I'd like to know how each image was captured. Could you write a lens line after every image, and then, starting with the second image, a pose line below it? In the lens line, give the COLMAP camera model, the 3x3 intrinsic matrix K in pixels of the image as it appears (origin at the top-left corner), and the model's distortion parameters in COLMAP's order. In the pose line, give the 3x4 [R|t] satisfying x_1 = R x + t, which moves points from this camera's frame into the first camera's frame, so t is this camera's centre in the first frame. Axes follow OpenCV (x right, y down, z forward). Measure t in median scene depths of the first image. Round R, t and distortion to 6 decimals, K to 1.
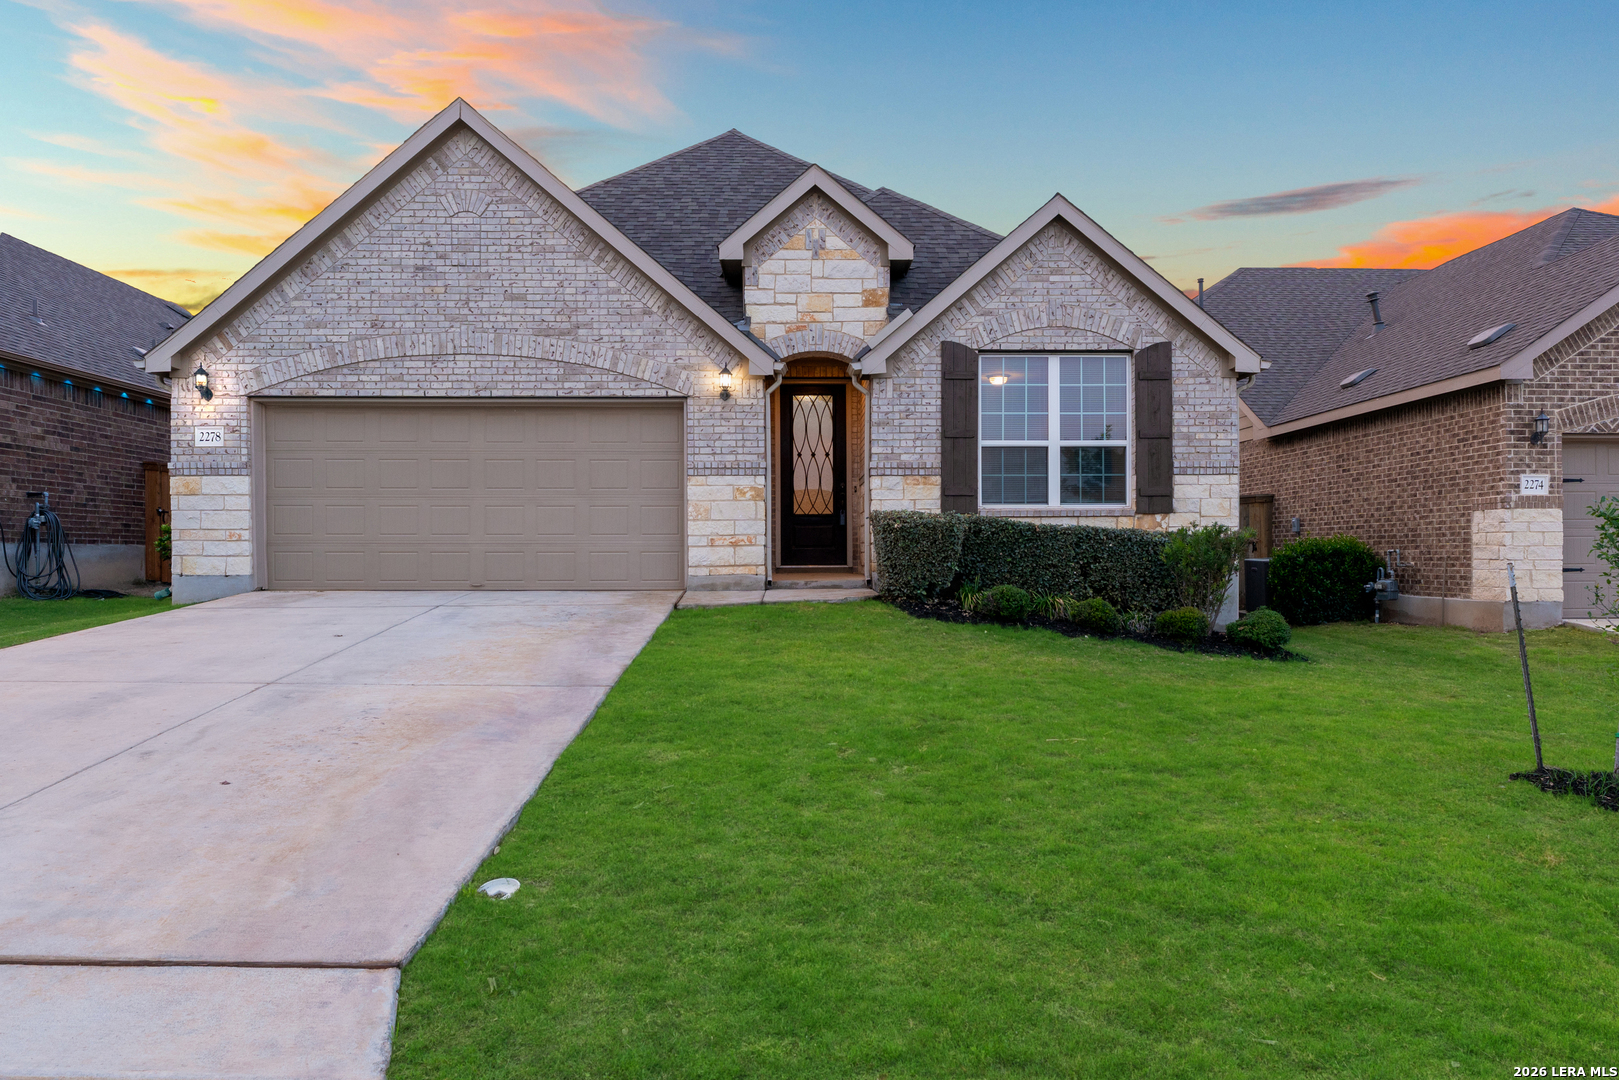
lens RADIAL K [[1002.0, 0, 810.5], [0, 1002.0, 544.4], [0, 0, 1]] dist [-0.002836, -0.000425]
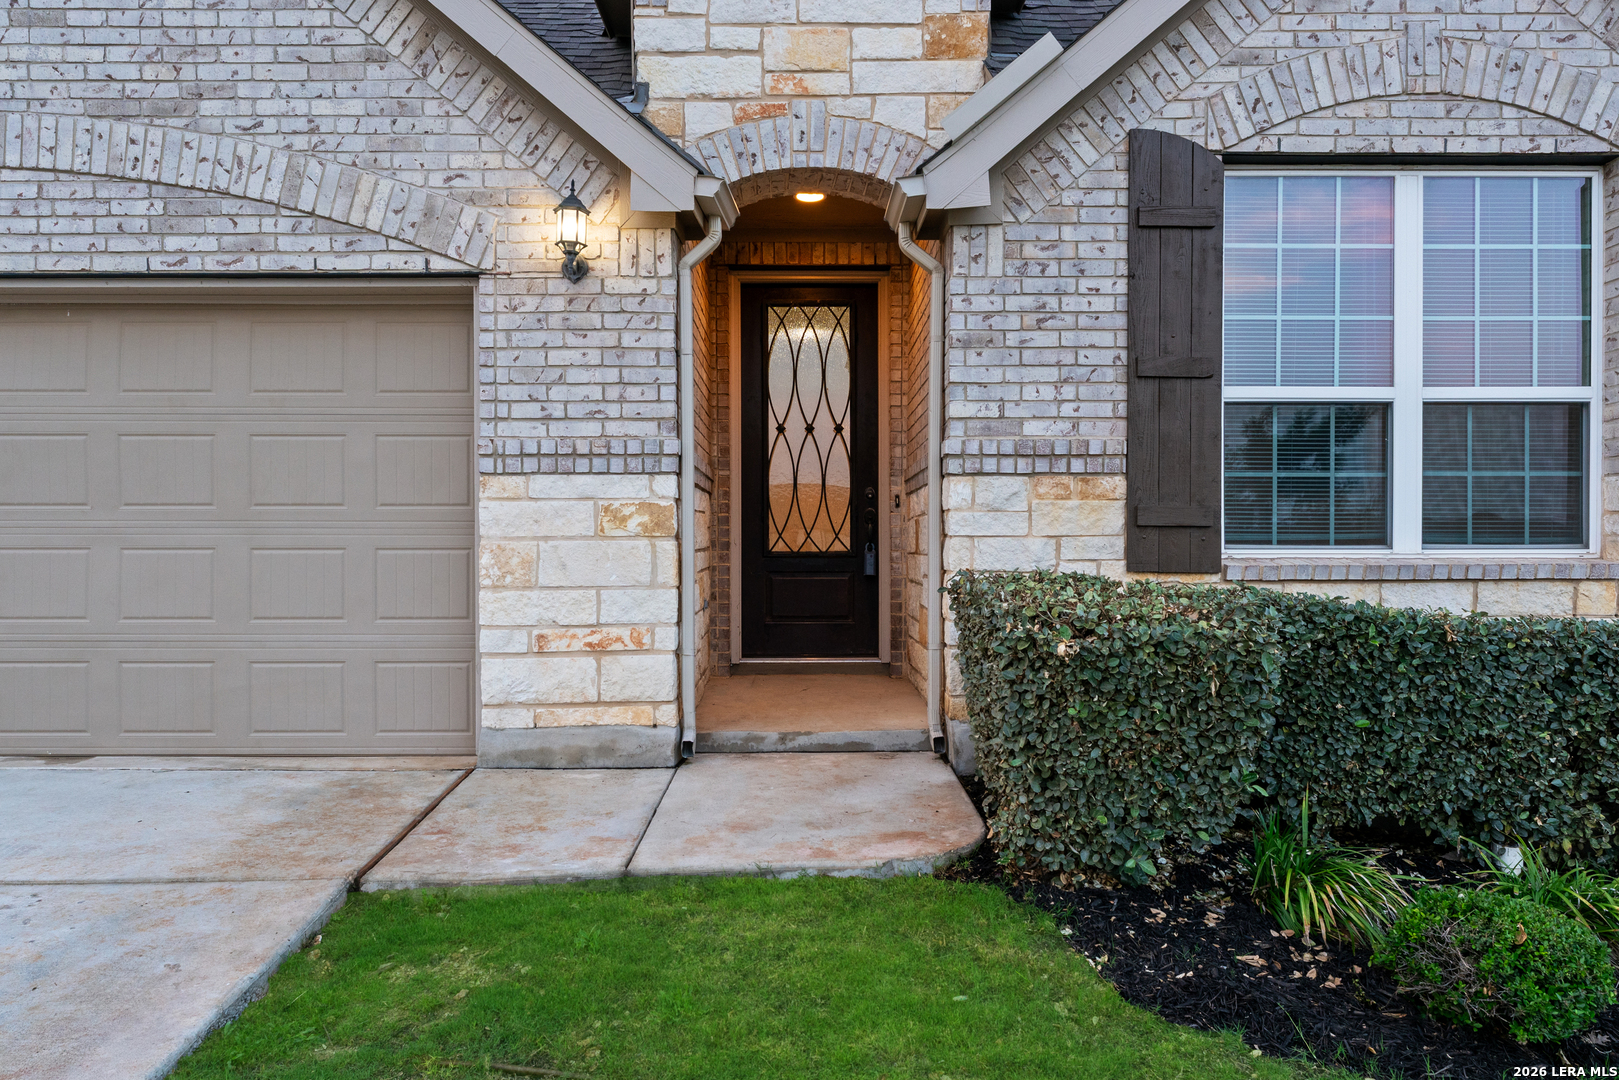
lens RADIAL K [[1002.0, 0, 804.7], [0, 1002.0, 548.1], [0, 0, 1]] dist [-0.002836, -0.000425]
pose [[0.999686, 0.003288, -0.024853, 0.014638], [-0.002998, 0.999927, 0.011693, -0.044370], [0.024889, -0.011614, 0.999623, 0.606096]]
